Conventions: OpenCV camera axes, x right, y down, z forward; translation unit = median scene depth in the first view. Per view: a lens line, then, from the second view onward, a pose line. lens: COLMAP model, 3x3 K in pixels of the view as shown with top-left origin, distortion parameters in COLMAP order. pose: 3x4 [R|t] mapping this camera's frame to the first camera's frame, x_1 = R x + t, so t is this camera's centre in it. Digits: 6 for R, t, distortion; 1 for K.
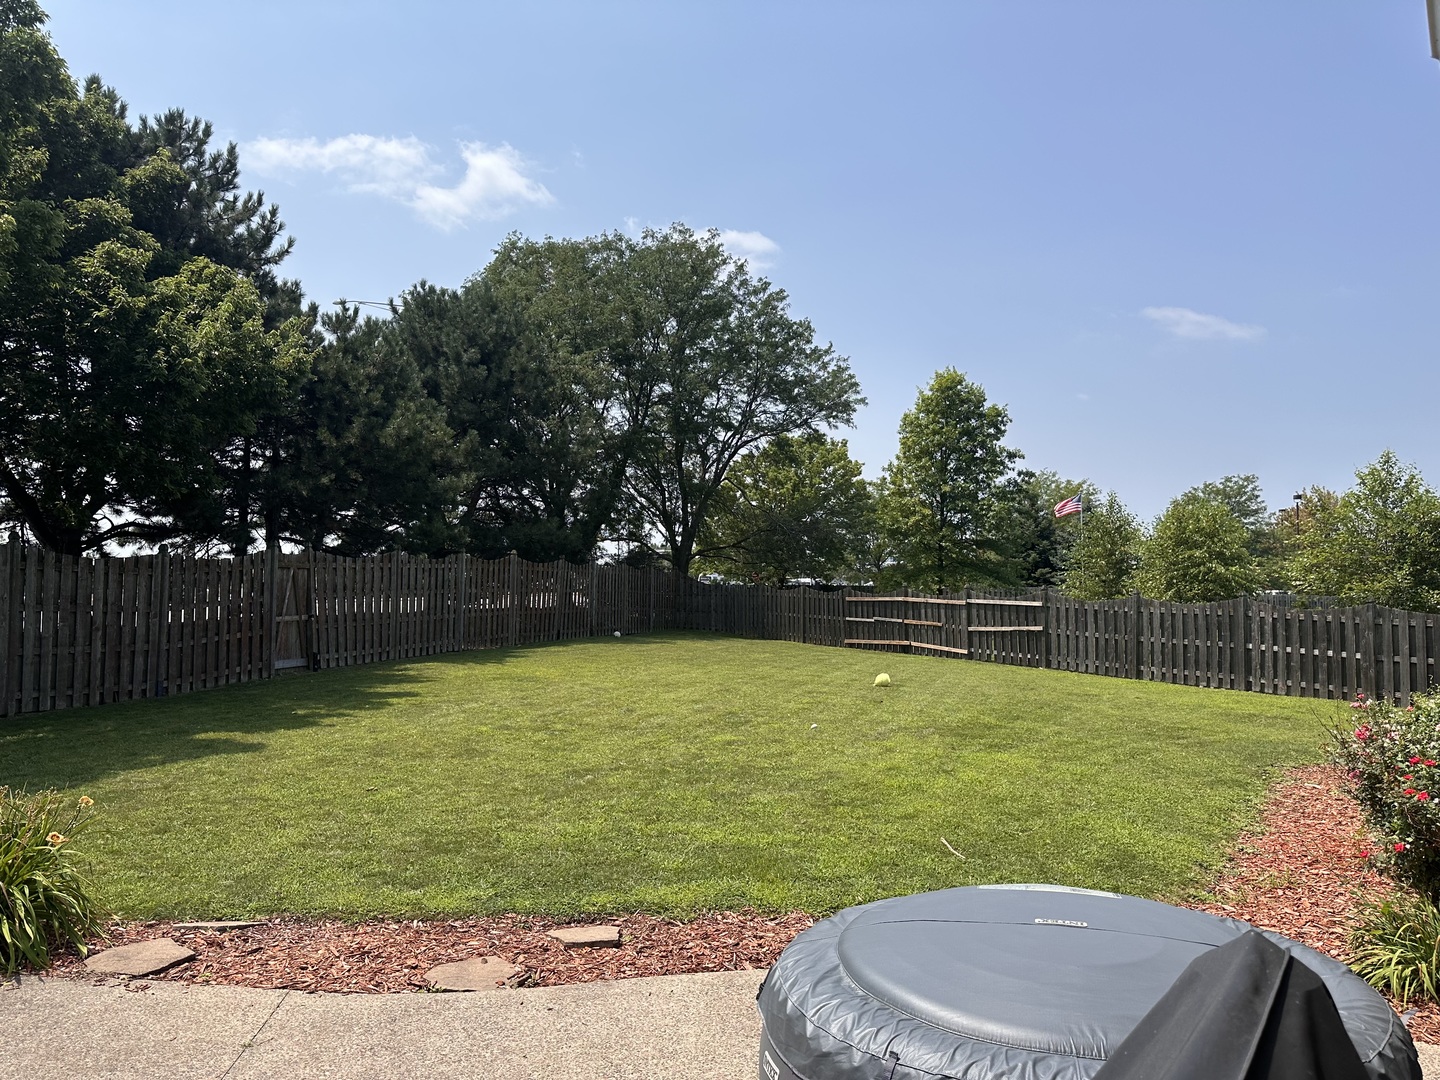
lens RADIAL K [[1010.6, 0, 720.0], [0, 1010.6, 540.0], [0, 0, 1]] dist [0.128982, -0.212706]
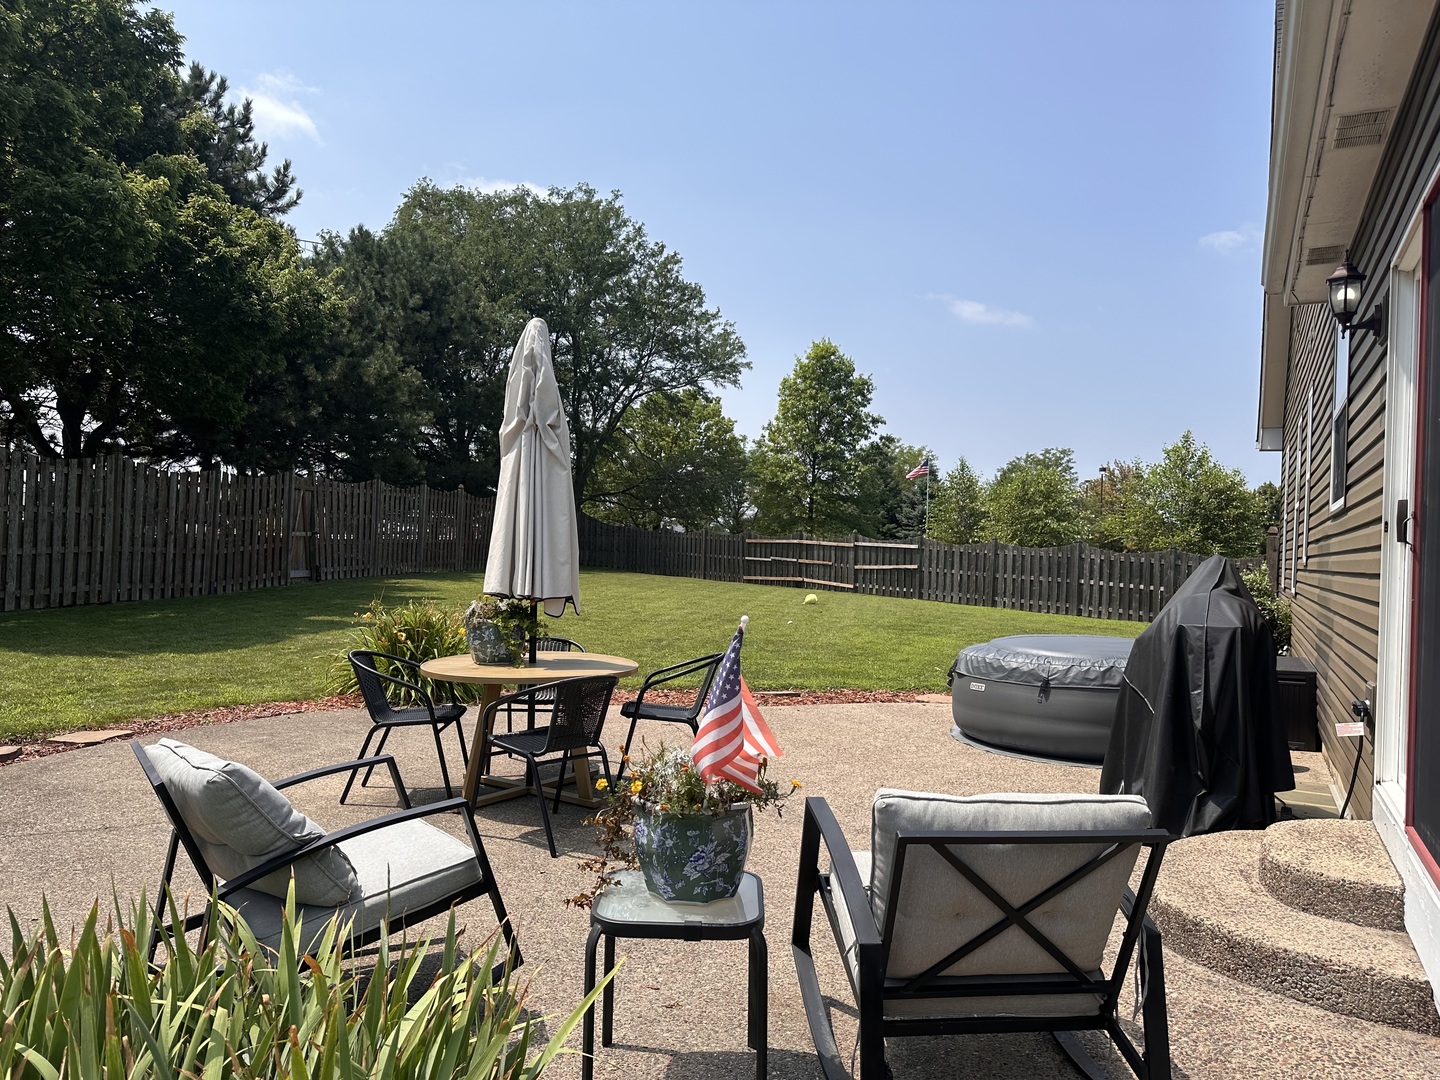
lens RADIAL K [[1010.6, 0, 720.0], [0, 1010.6, 540.0], [0, 0, 1]] dist [0.128982, -0.212706]
pose [[0.985505, 0.031527, 0.166691, -0.096827], [-0.039040, 0.998355, 0.041988, 0.011127], [-0.165094, -0.047887, 0.985115, -0.119771]]
